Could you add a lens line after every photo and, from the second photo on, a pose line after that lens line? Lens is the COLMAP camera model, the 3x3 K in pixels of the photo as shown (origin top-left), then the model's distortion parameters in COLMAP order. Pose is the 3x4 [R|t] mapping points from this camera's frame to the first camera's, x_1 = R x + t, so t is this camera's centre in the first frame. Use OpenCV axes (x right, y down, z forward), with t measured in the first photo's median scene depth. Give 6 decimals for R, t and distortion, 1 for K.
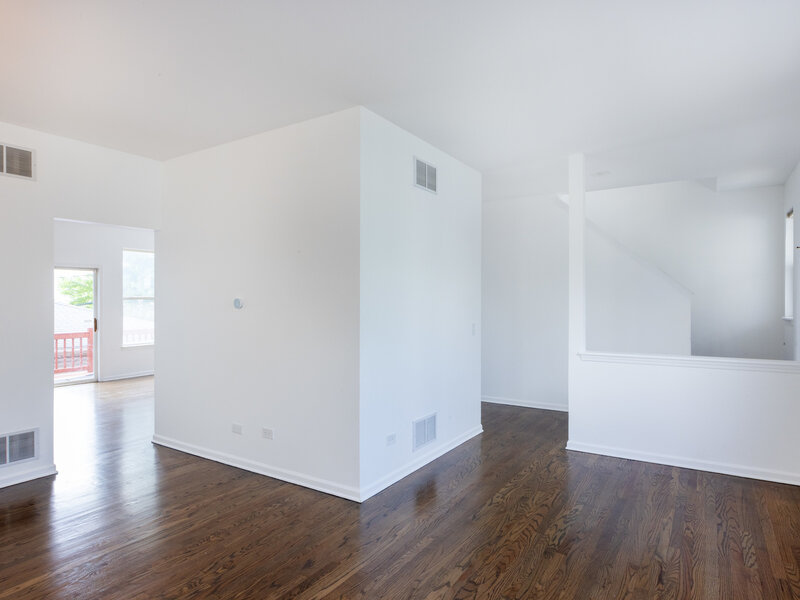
lens RADIAL K [[483.6, 0, 394.1], [0, 483.6, 301.8], [0, 0, 1]] dist [0.002240, -0.002317]
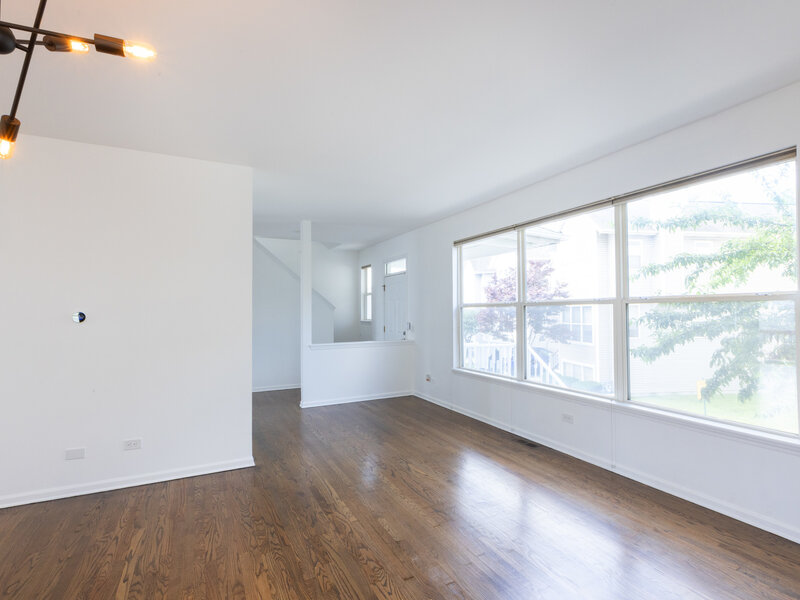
lens RADIAL K [[409.8, 0, 396.4], [0, 409.8, 302.4], [0, 0, 1]] dist [0.001936, -0.000193]
pose [[0.506180, 0.013605, 0.862320, -0.797600], [0.010442, 0.999706, -0.021902, -0.003930], [-0.862365, 0.020091, 0.505889, 0.081248]]
